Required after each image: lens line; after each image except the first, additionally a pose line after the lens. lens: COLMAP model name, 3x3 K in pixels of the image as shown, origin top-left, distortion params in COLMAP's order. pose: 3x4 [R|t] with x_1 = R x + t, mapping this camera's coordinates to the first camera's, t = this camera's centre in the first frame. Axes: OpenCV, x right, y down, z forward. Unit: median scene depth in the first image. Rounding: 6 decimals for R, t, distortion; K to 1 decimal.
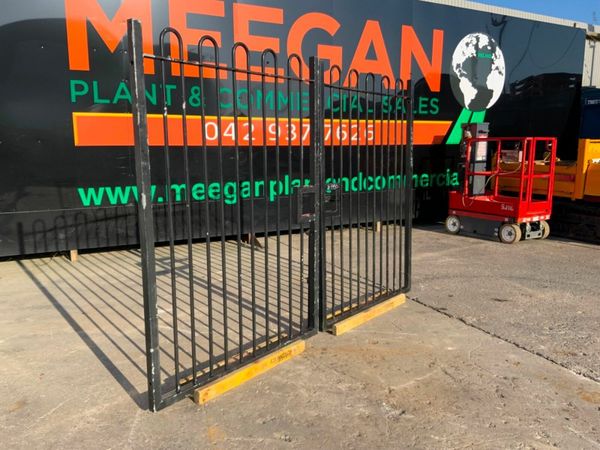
lens RADIAL K [[502.4, 0, 298.1], [0, 502.4, 224.7], [0, 0, 1]] dist [0.056102, -0.088740]
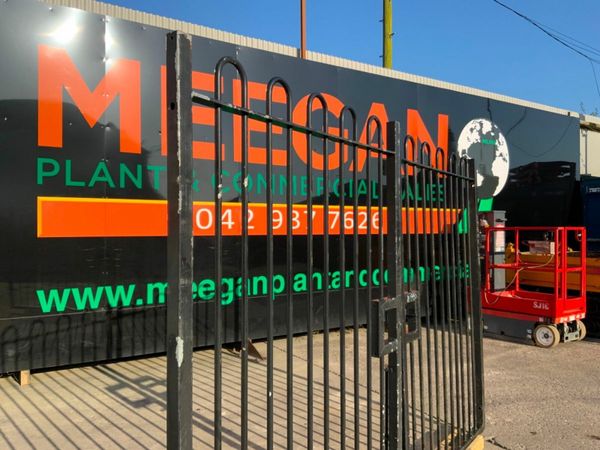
lens RADIAL K [[502.4, 0, 299.0], [0, 502.4, 224.1], [0, 0, 1]] dist [0.056102, -0.088740]
pose [[0.997004, 0.001603, 0.077334, -0.076888], [0.011571, 0.985443, -0.169609, -0.030544], [-0.076480, 0.169996, 0.982472, 0.152230]]
